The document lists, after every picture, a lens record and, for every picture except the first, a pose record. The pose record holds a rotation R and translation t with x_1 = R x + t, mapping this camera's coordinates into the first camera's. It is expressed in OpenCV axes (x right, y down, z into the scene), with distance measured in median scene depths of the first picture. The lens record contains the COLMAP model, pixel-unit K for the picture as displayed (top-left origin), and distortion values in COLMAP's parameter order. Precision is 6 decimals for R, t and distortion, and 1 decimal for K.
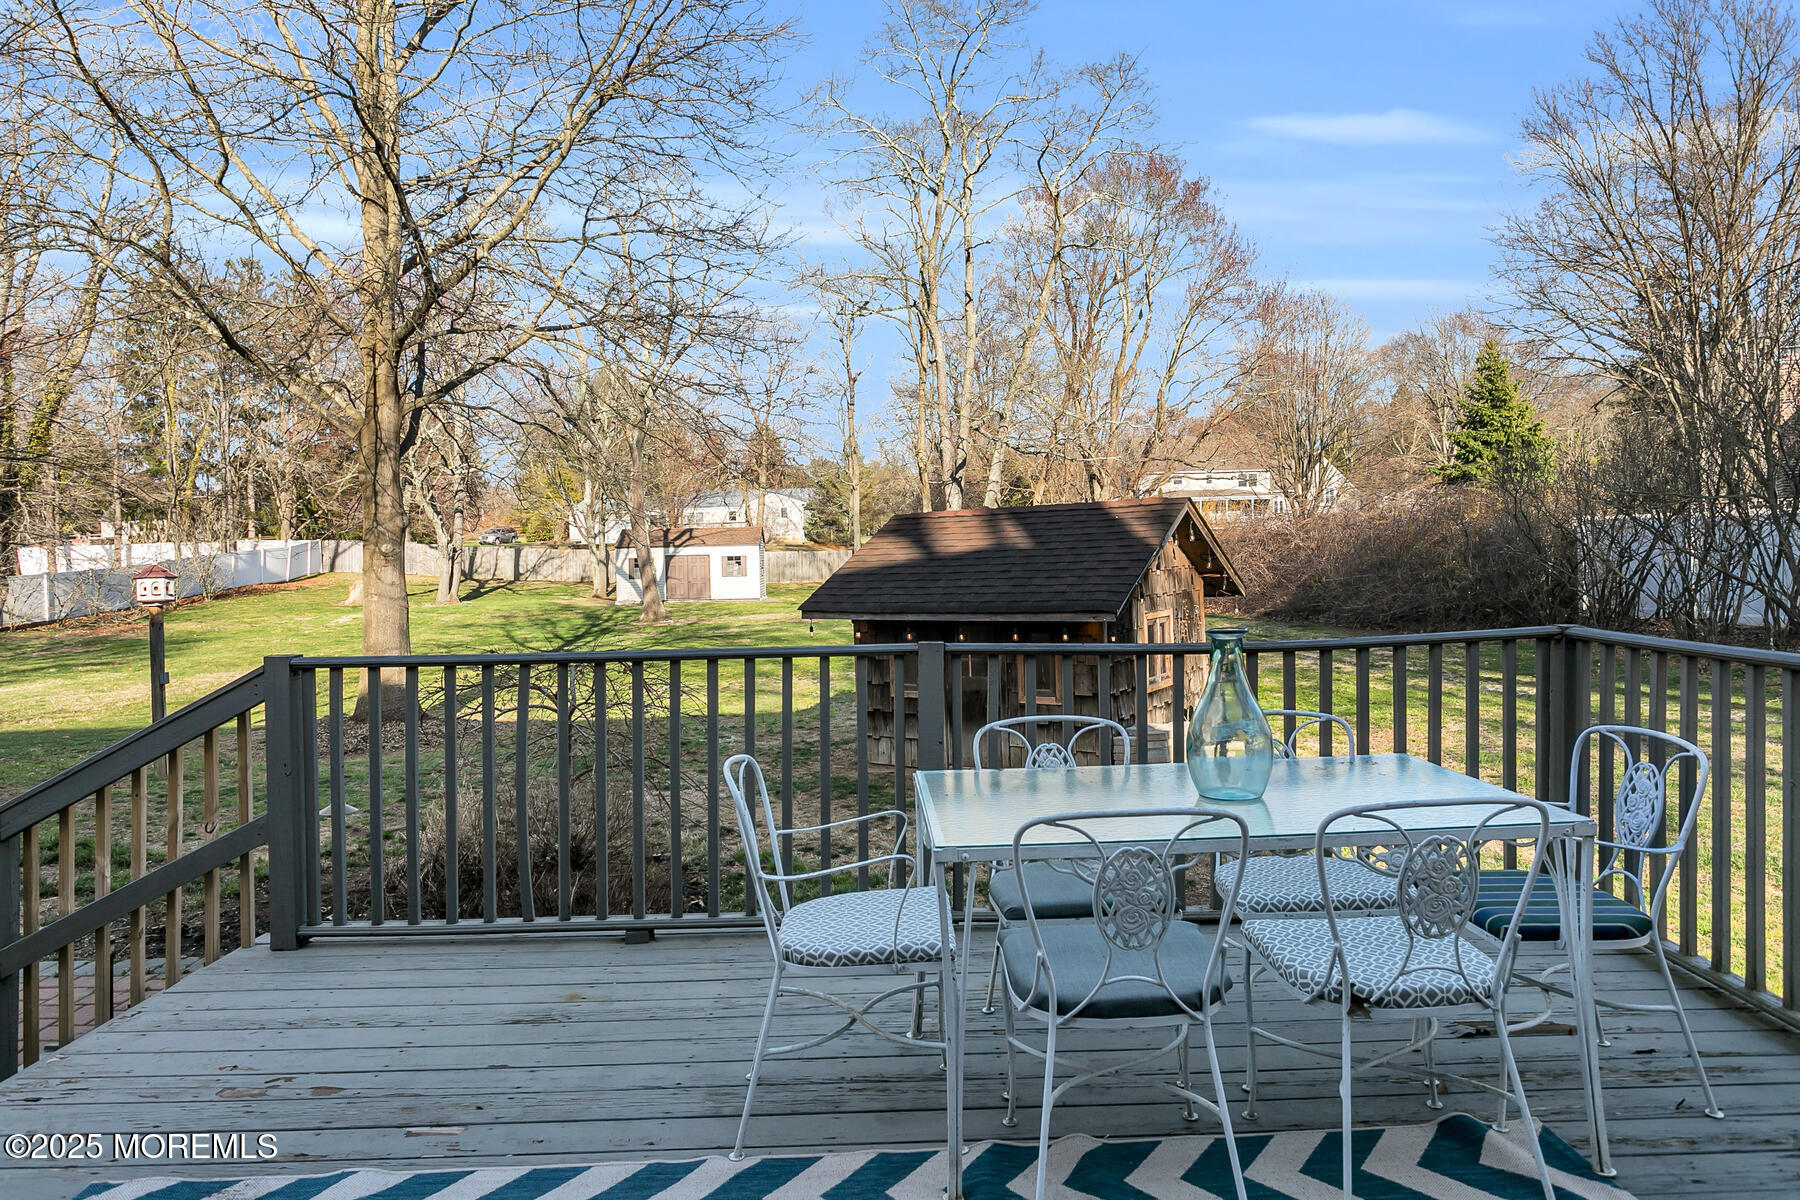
lens RADIAL K [[1052.8, 0, 895.0], [0, 1052.8, 581.5], [0, 0, 1]] dist [-0.009872, 0.000820]
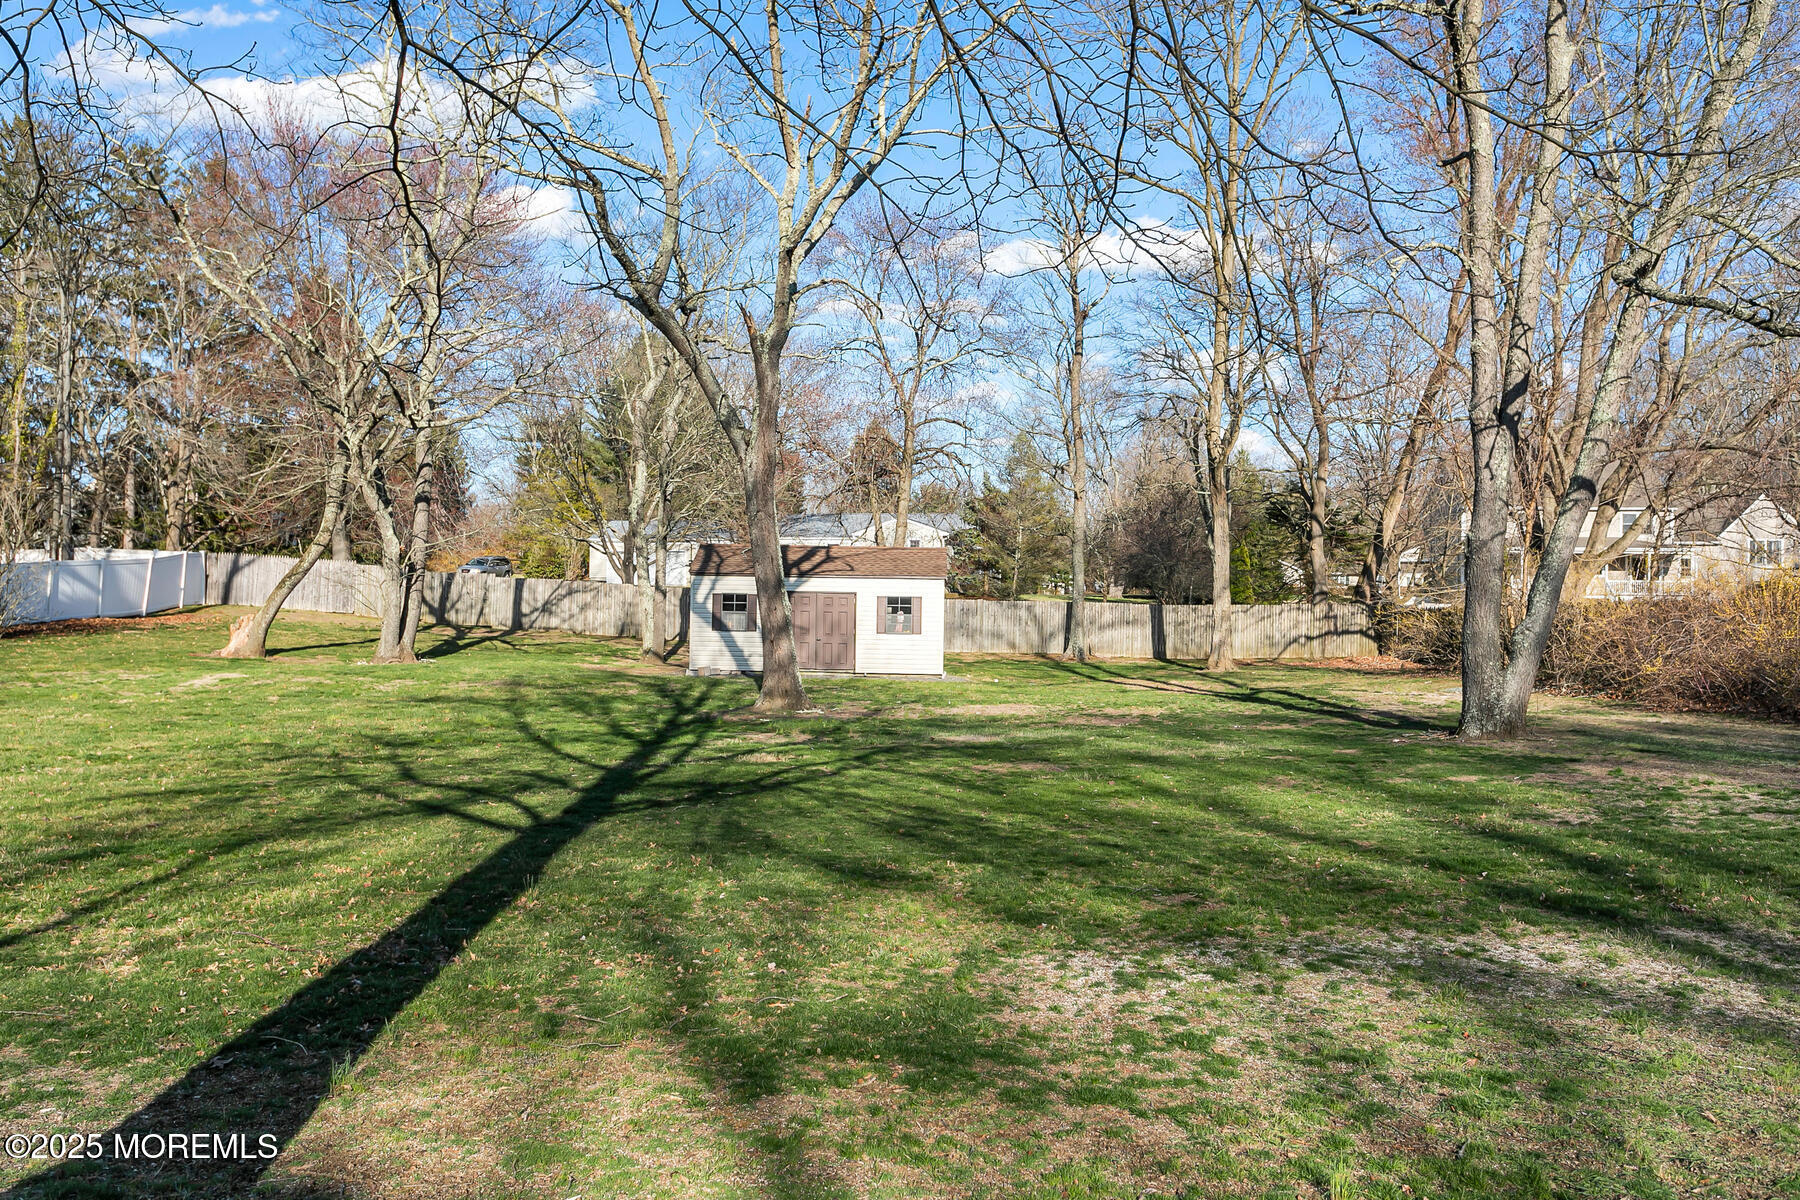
lens RADIAL K [[1467.3, 0, 892.0], [0, 1467.3, 615.9], [0, 0, 1]] dist [0.000395, 0.013270]
pose [[0.995228, 0.038196, -0.089793, -0.087160], [-0.040857, 0.998773, -0.027988, 0.007719], [0.088614, 0.031523, 0.995567, 0.230498]]
